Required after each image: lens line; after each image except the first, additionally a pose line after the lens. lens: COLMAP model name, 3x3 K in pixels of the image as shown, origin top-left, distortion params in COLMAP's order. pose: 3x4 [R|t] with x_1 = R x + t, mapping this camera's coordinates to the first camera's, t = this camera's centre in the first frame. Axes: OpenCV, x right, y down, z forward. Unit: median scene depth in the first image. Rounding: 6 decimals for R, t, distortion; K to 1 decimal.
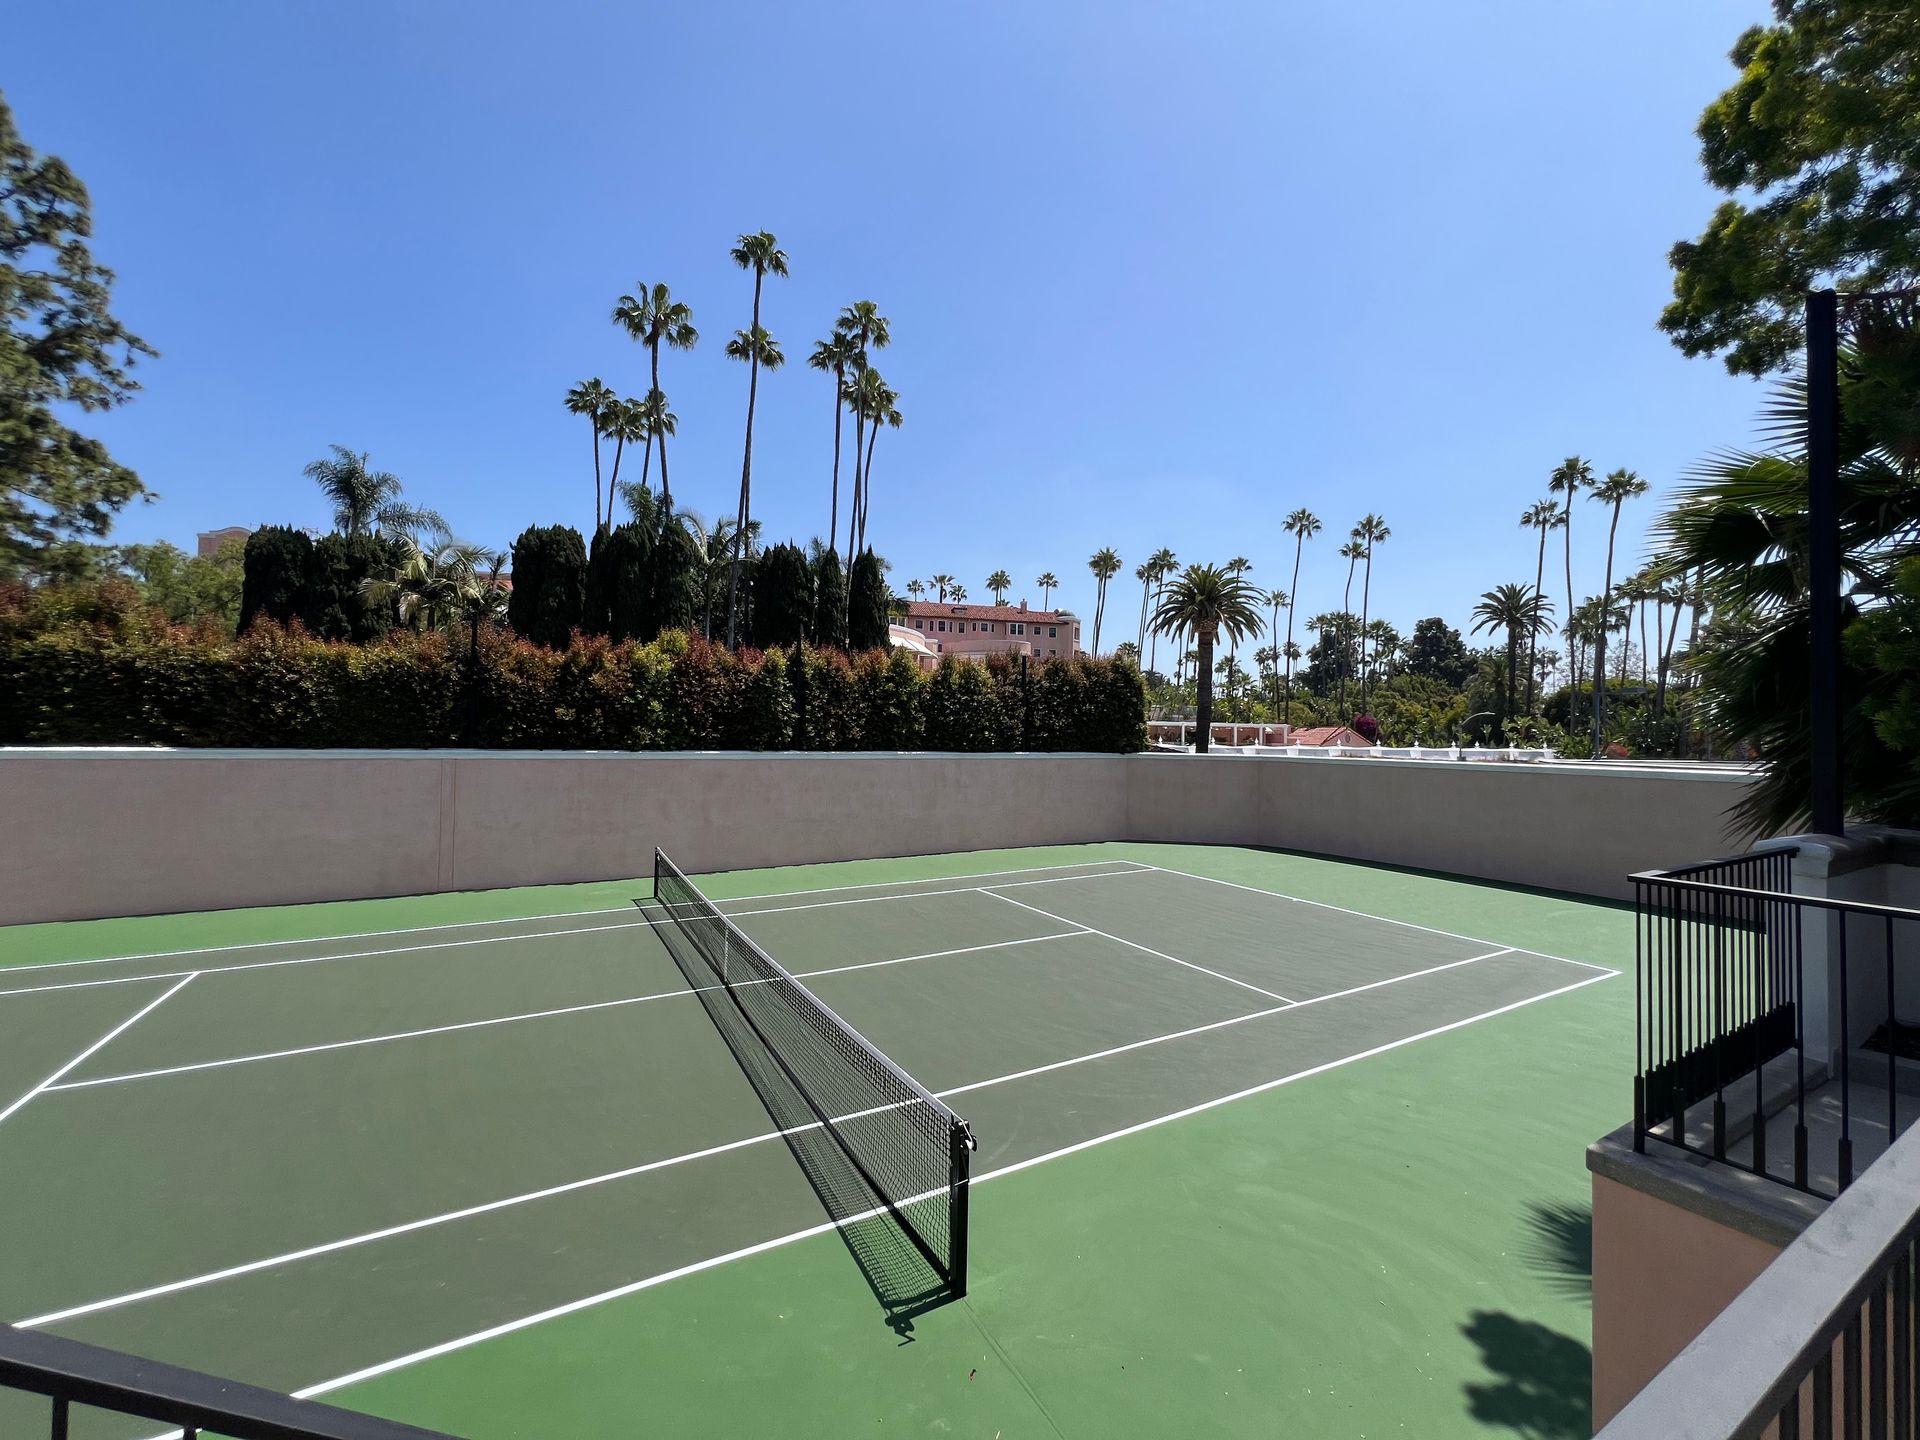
lens RADIAL K [[767.4, 0, 963.1], [0, 767.4, 720.4], [0, 0, 1]] dist [0.002225, -0.000114]
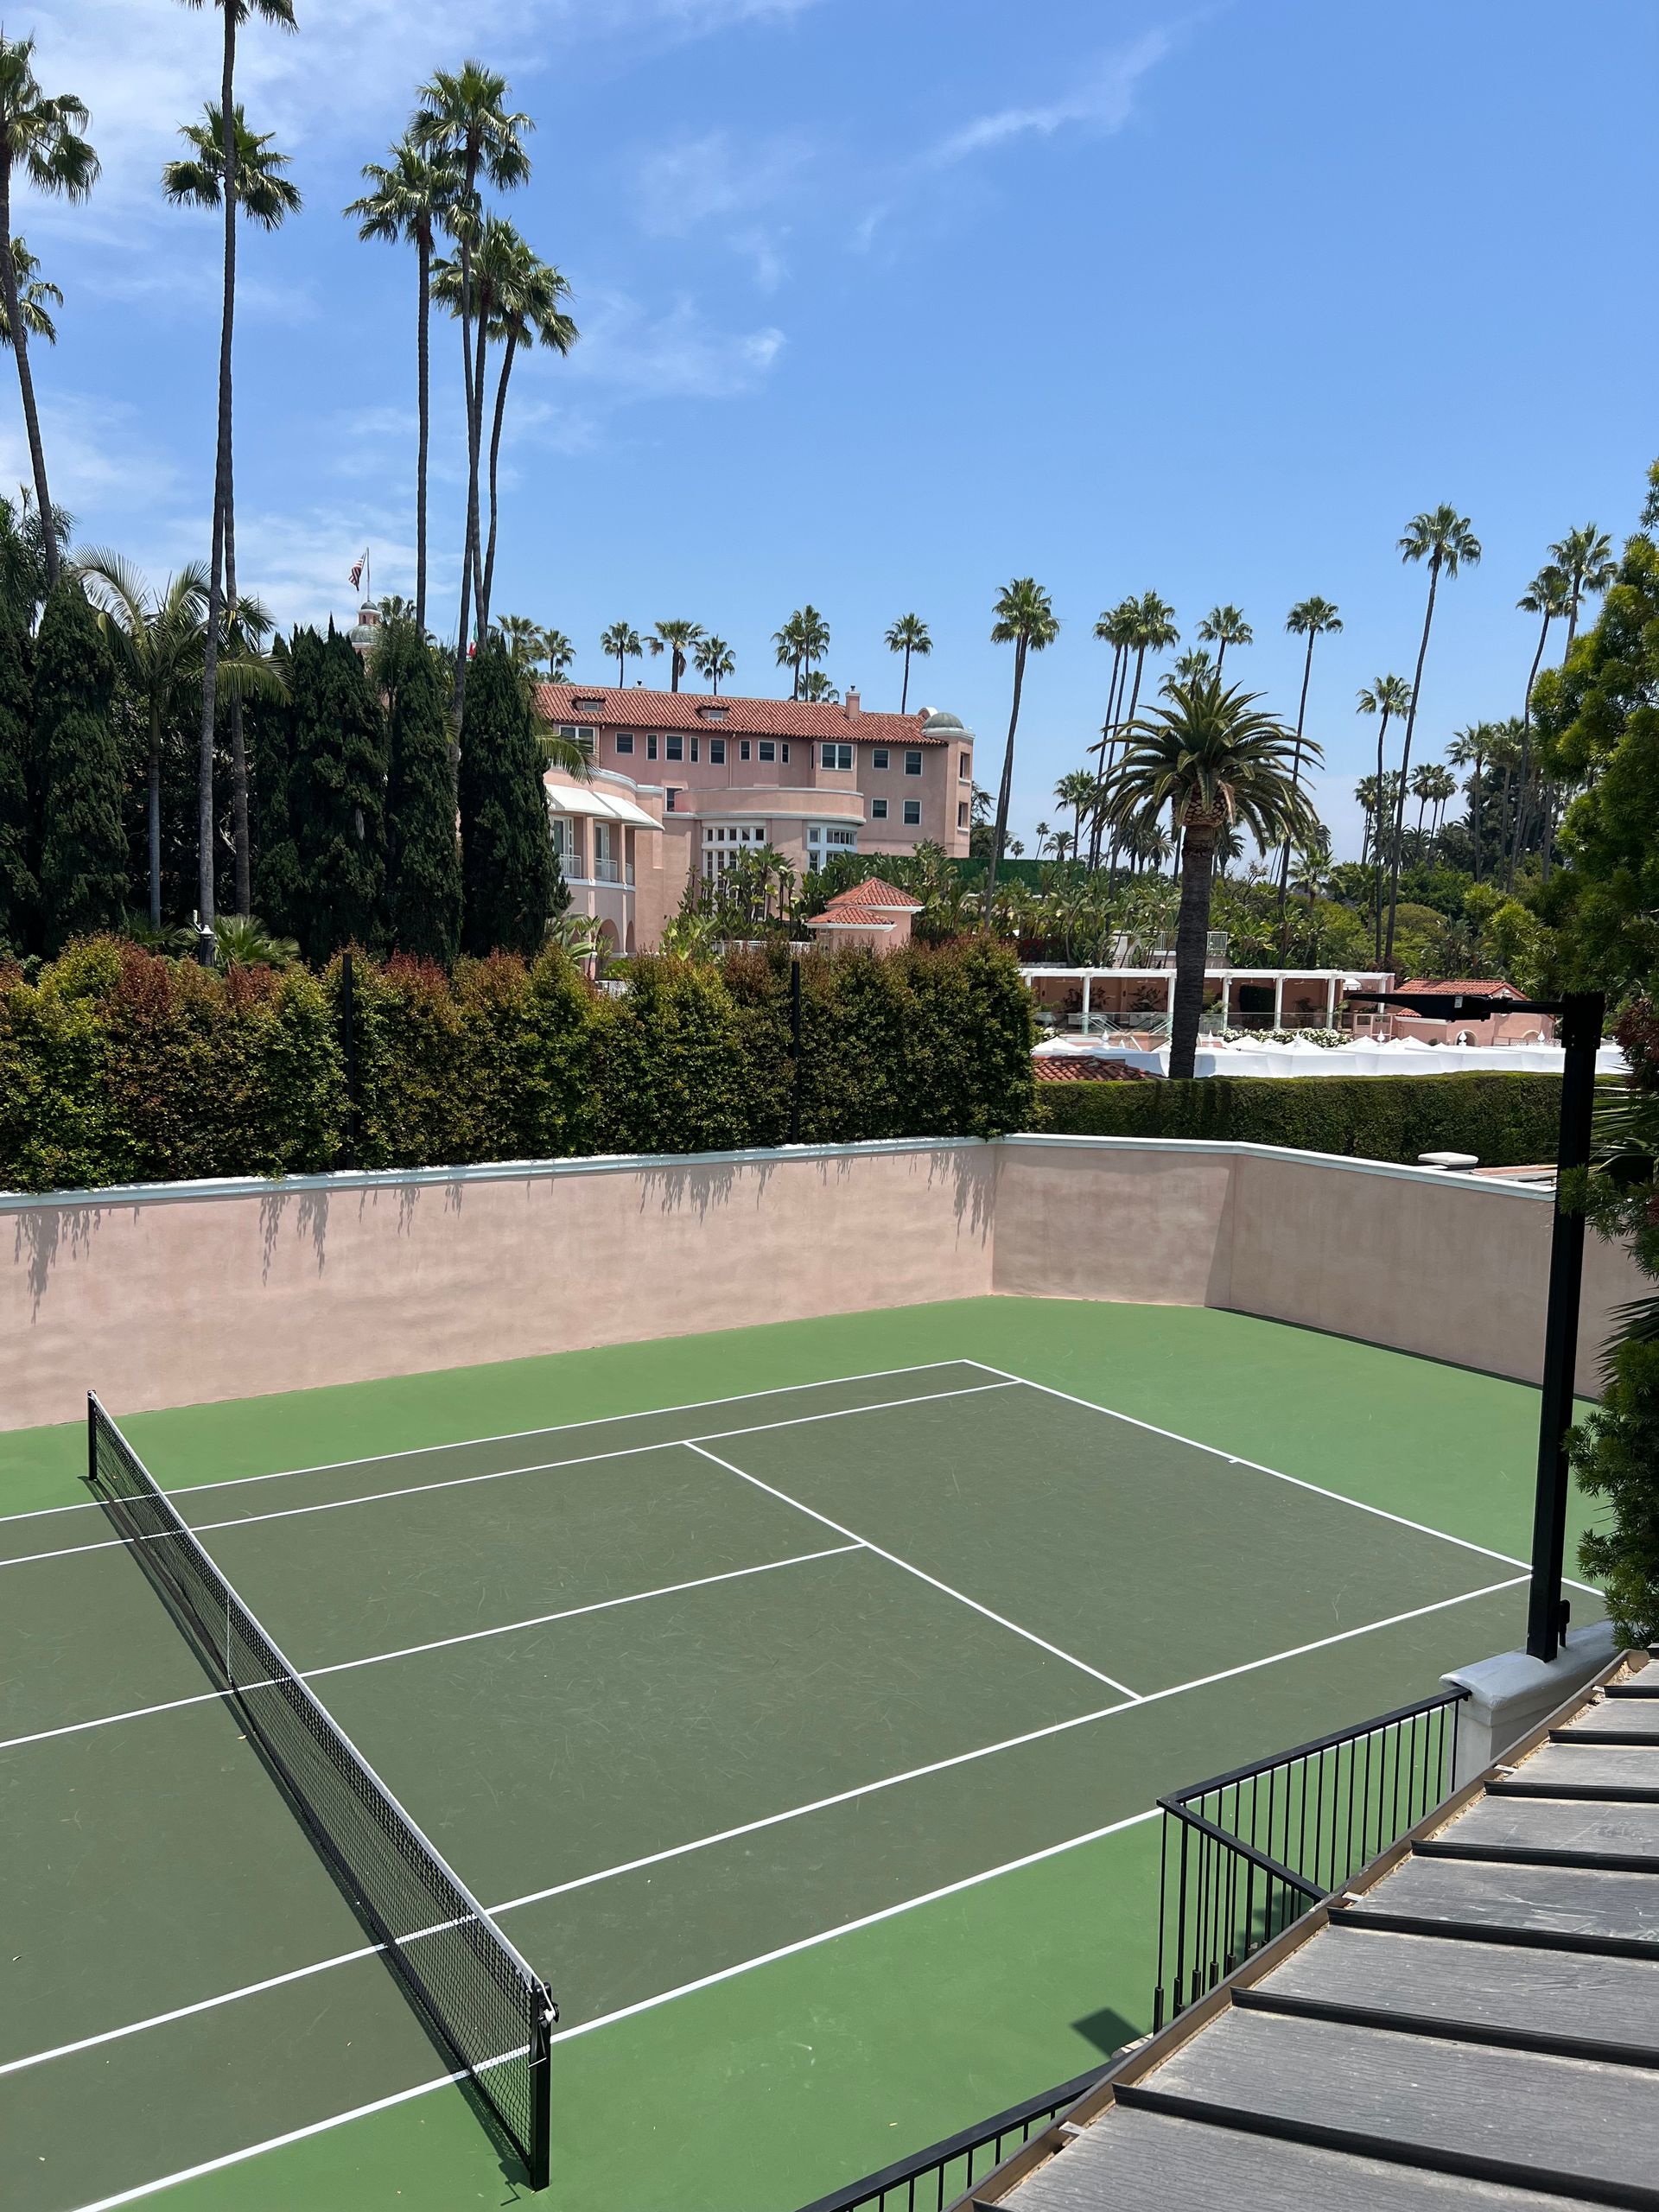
lens RADIAL K [[1669.6, 0, 842.3], [0, 1669.6, 1105.4], [0, 0, 1]] dist [0.095706, -0.114250]
pose [[0.998099, -0.003451, 0.061540, 0.022163], [-0.003869, 0.992954, 0.118438, -0.063936], [-0.061515, -0.118451, 0.991053, -0.072535]]
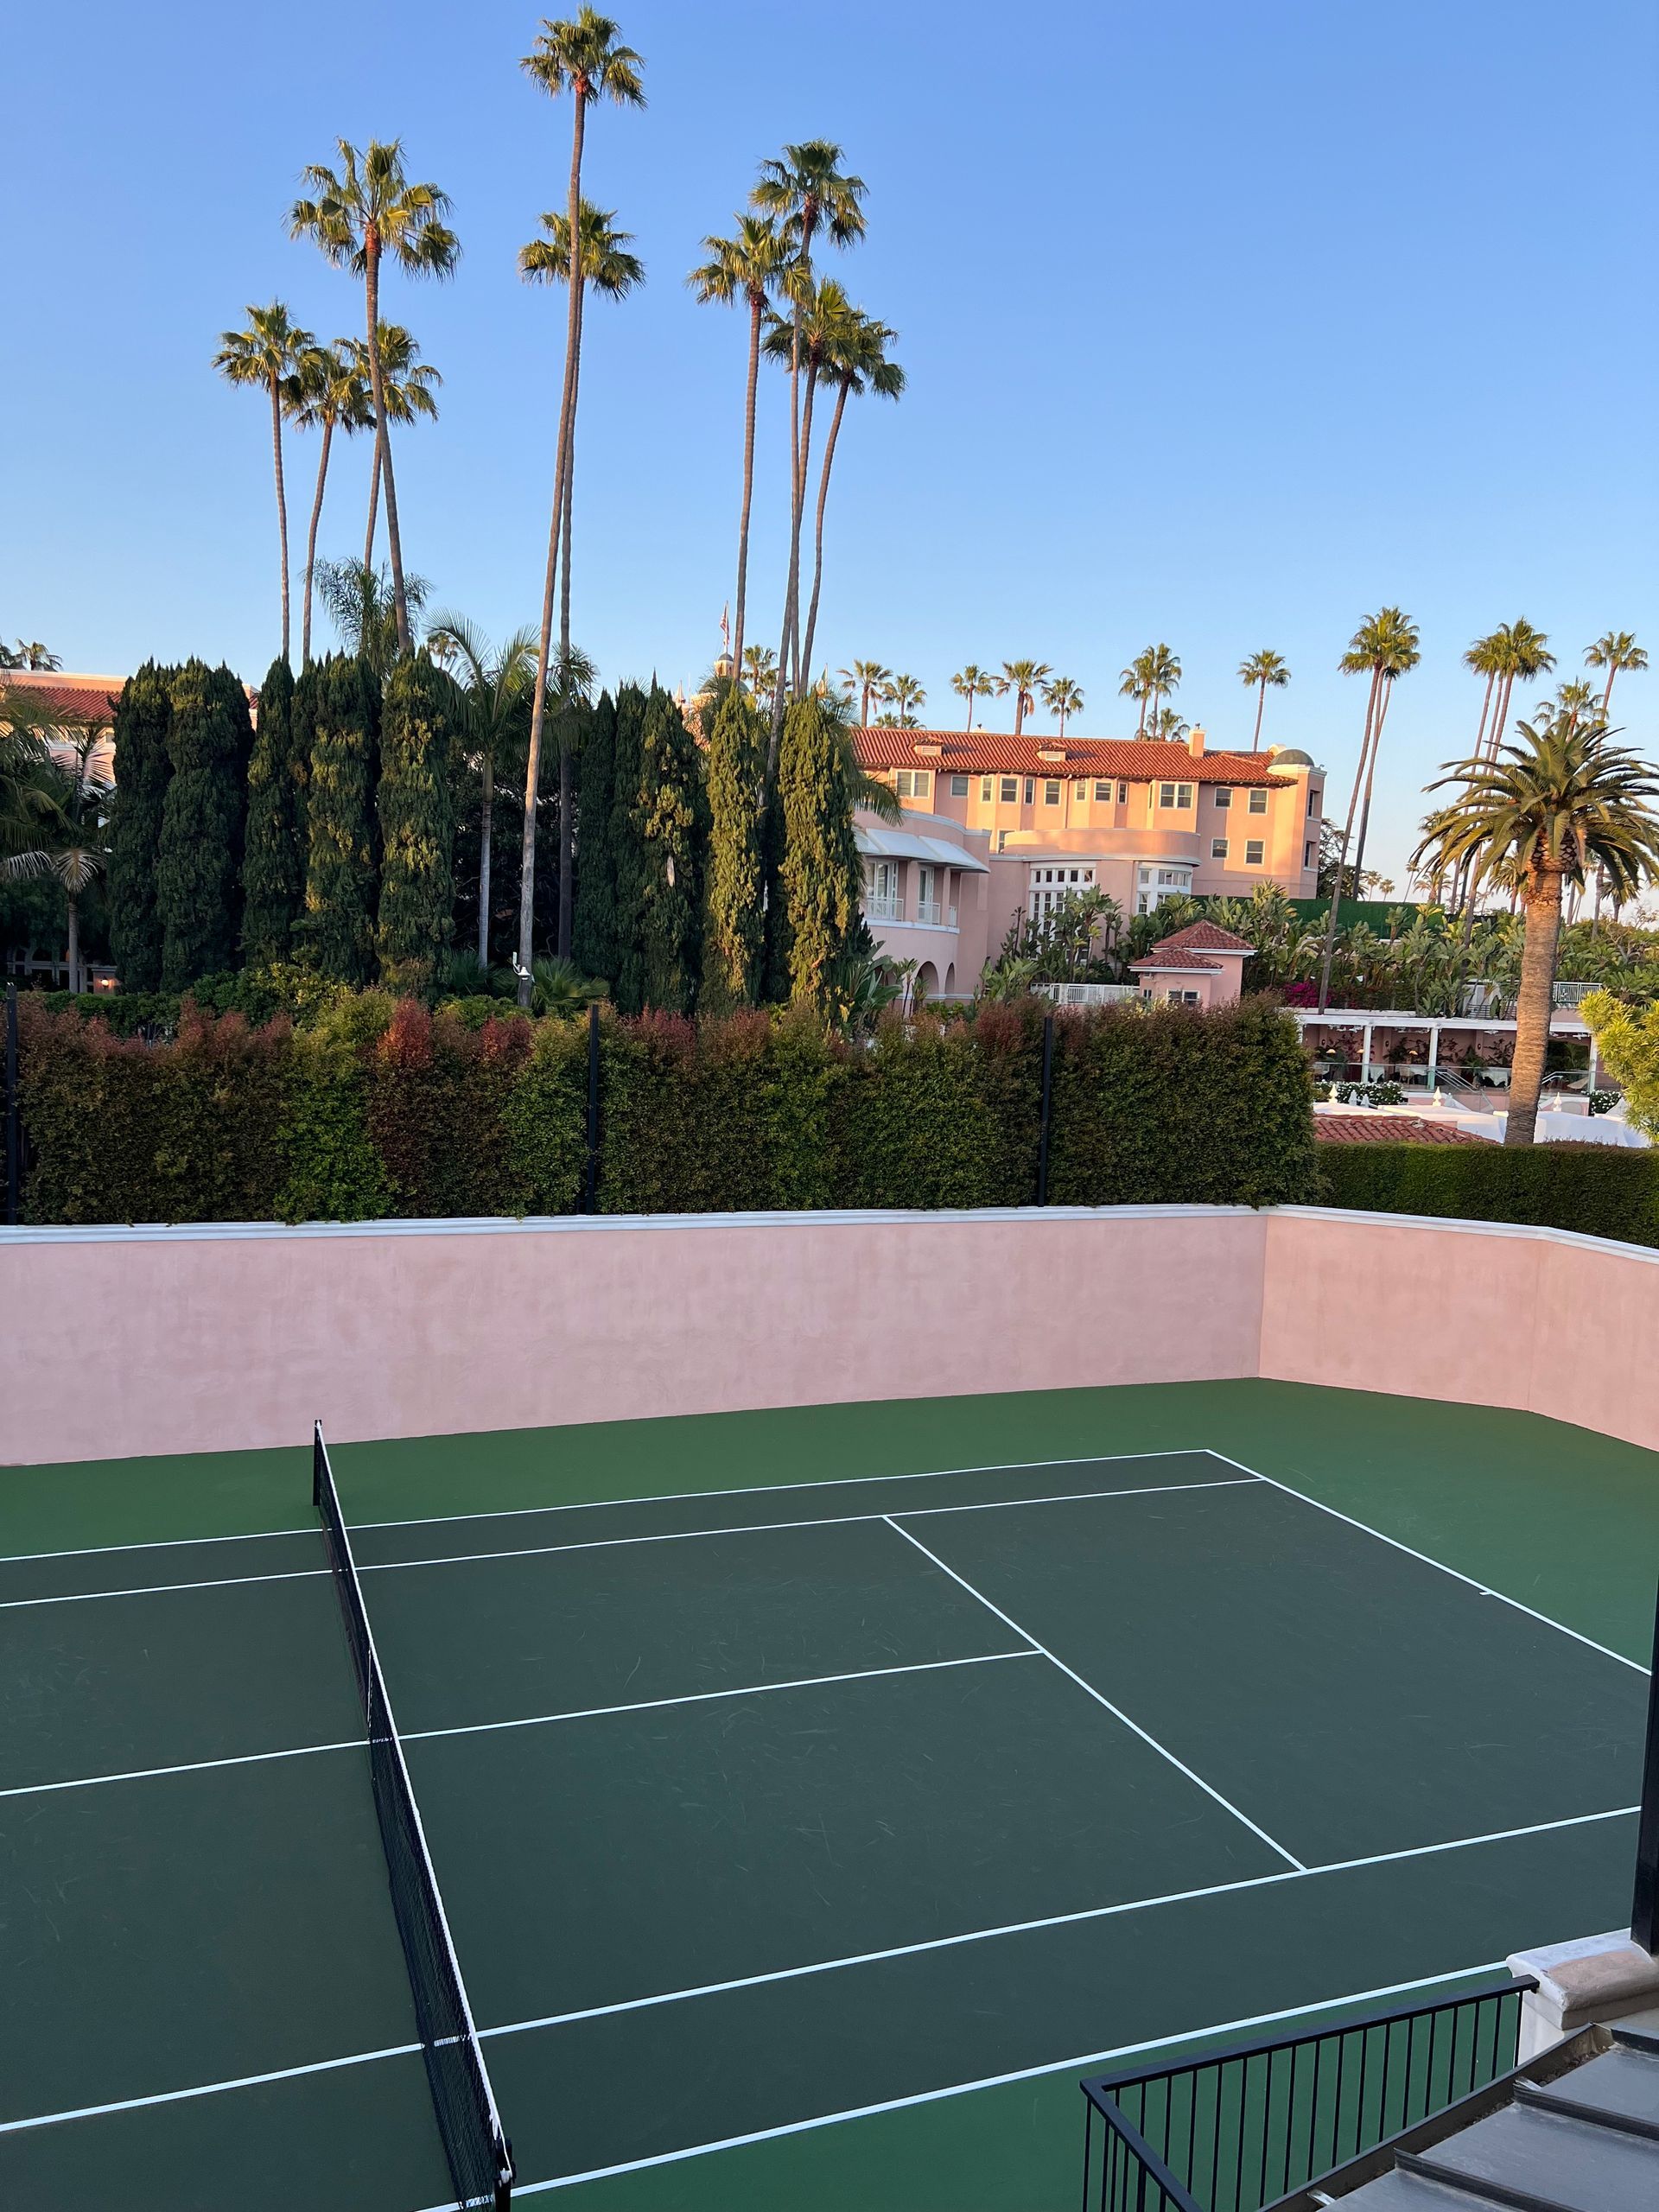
lens RADIAL K [[1669.6, 0, 842.3], [0, 1669.6, 1105.4], [0, 0, 1]] dist [0.095706, -0.114250]
pose [[0.988424, 0.031359, -0.148438, 0.058711], [-0.016548, 0.994851, 0.099985, -0.070629], [0.150809, -0.096371, 0.983854, -0.054233]]
